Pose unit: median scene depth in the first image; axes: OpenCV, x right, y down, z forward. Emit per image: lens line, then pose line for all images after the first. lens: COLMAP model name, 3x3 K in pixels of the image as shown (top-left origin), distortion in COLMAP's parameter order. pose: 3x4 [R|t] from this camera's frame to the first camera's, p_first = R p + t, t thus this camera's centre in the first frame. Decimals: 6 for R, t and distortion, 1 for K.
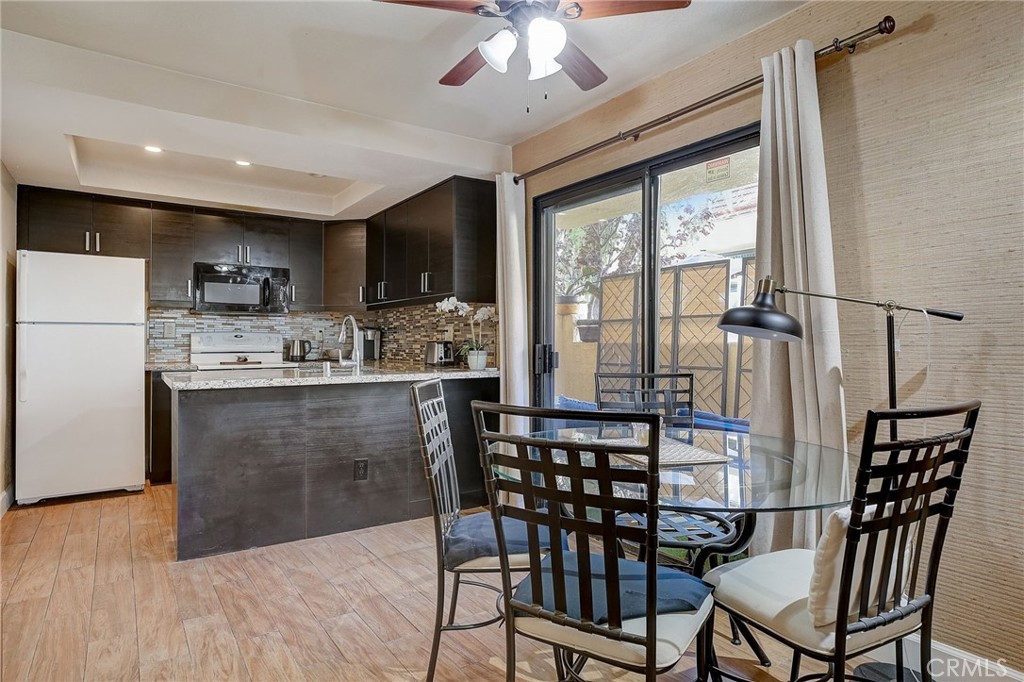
lens RADIAL K [[573.9, 0, 512.0], [0, 573.9, 341.0], [0, 0, 1]] dist [-0.000609, 0.000420]
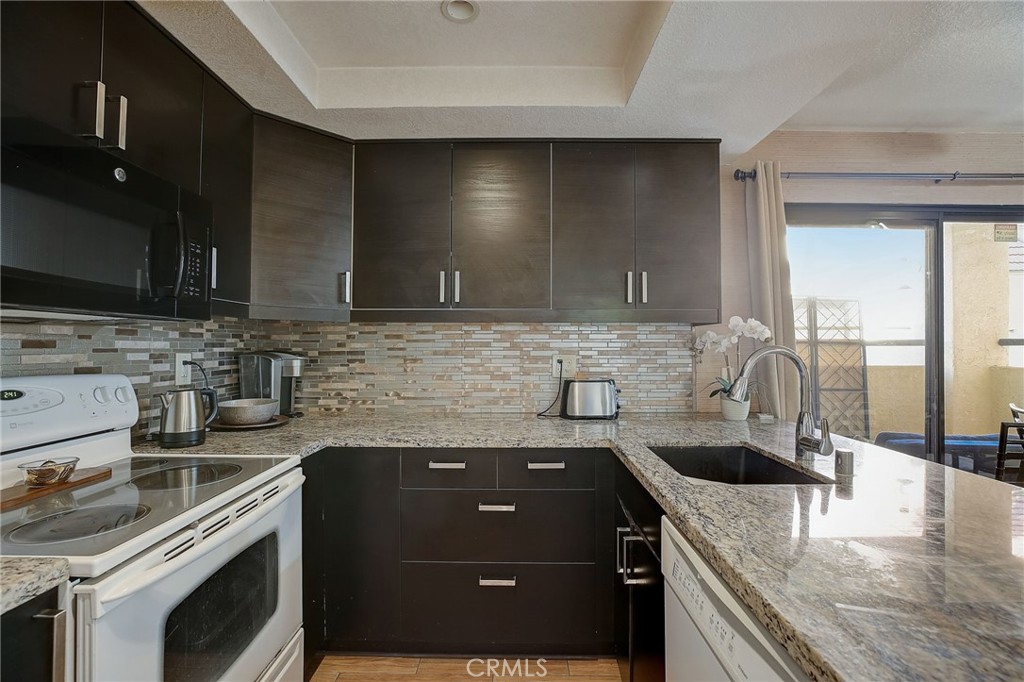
lens RADIAL K [[468.7, 0, 512.0], [0, 468.7, 341.0], [0, 0, 1]] dist [-0.045586, 0.014359]
pose [[0.570280, 0.005850, 0.821429, -0.717916], [0.000108, 0.999974, -0.007196, -0.045913], [-0.821450, 0.004192, 0.570265, 0.926318]]
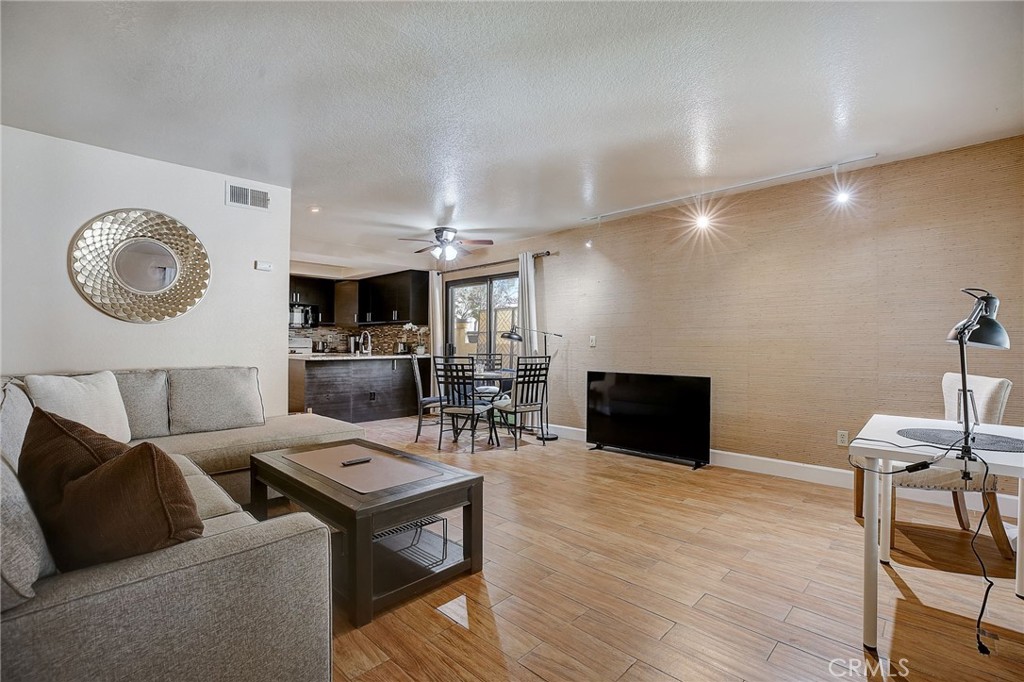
lens RADIAL K [[468.7, 0, 512.0], [0, 468.7, 341.0], [0, 0, 1]] dist [-0.045586, 0.014359]
pose [[0.982352, 0.003655, 0.187008, -0.052686], [-0.002816, 0.999985, -0.004755, 0.003471], [-0.187023, 0.004145, 0.982347, -0.921137]]
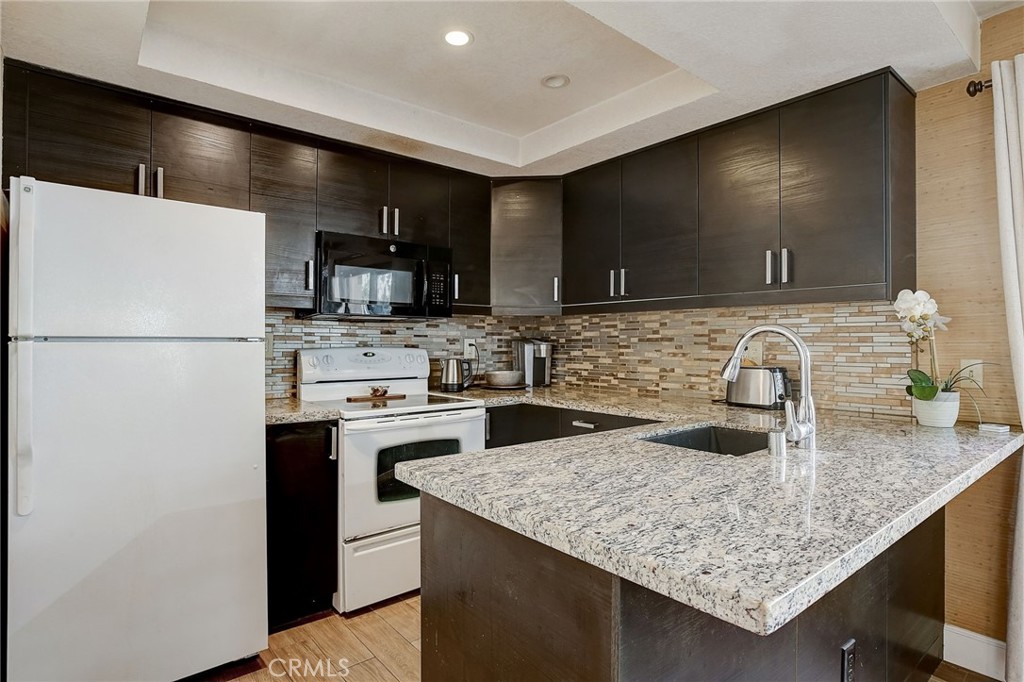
lens RADIAL K [[533.9, 0, 512.0], [0, 533.9, 341.0], [0, 0, 1]] dist [-0.012430, 0.001236]
pose [[0.995561, 0.001190, 0.094115, -0.521108], [-0.000975, 0.999997, -0.002337, -0.029999], [-0.094118, 0.002235, 0.995559, 0.563058]]
